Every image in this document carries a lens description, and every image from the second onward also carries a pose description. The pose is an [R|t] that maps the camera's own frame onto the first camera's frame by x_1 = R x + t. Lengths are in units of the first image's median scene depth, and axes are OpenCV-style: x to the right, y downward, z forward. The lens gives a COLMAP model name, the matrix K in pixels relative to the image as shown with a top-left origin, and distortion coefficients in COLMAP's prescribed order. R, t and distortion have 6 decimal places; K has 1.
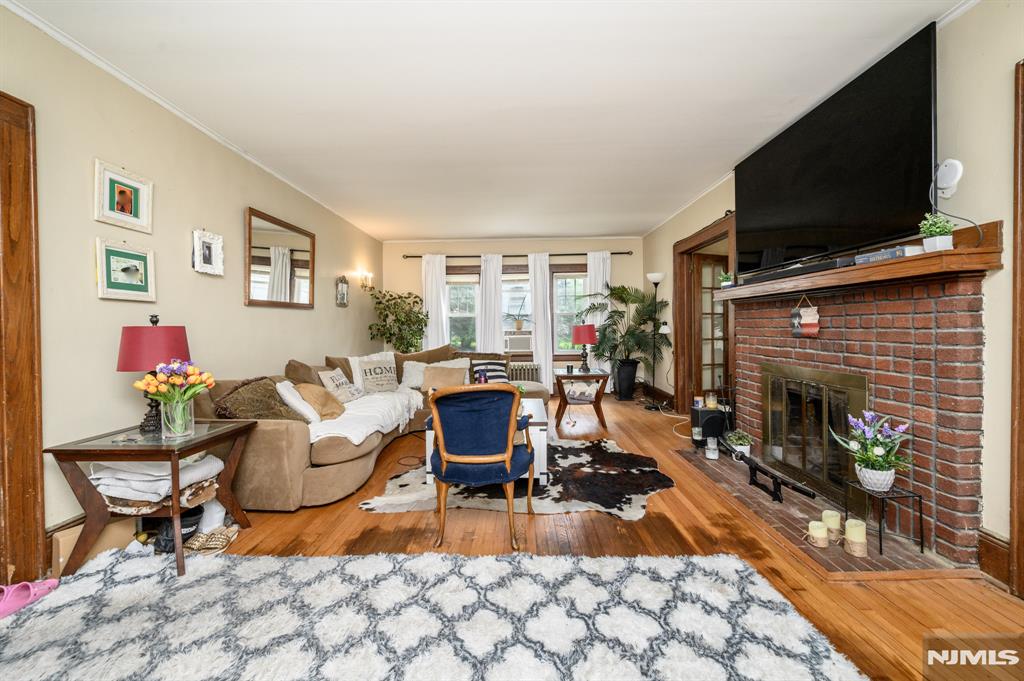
lens RADIAL K [[402.3, 0, 511.8], [0, 402.3, 333.5], [0, 0, 1]] dist [-0.003678, 0.001021]
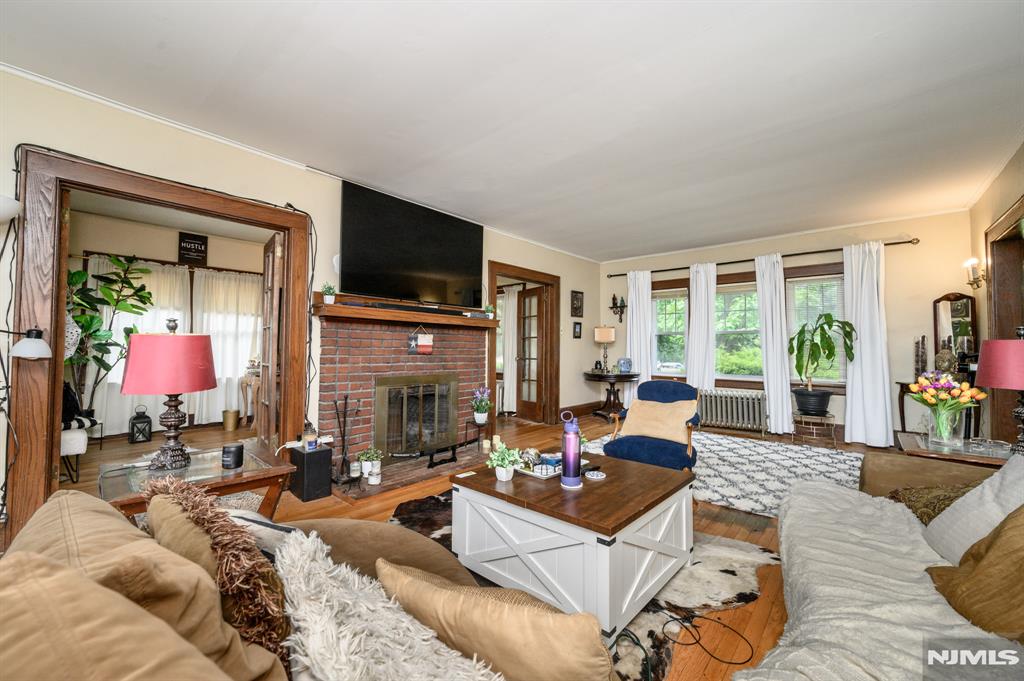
lens RADIAL K [[402.3, 0, 514.8], [0, 402.3, 338.7], [0, 0, 1]] dist [-0.003678, 0.001021]
pose [[-0.765953, 0.019424, 0.642603, -0.471849], [0.006767, 0.999732, -0.022153, -0.012223], [-0.642861, -0.012619, -0.765879, 1.907391]]
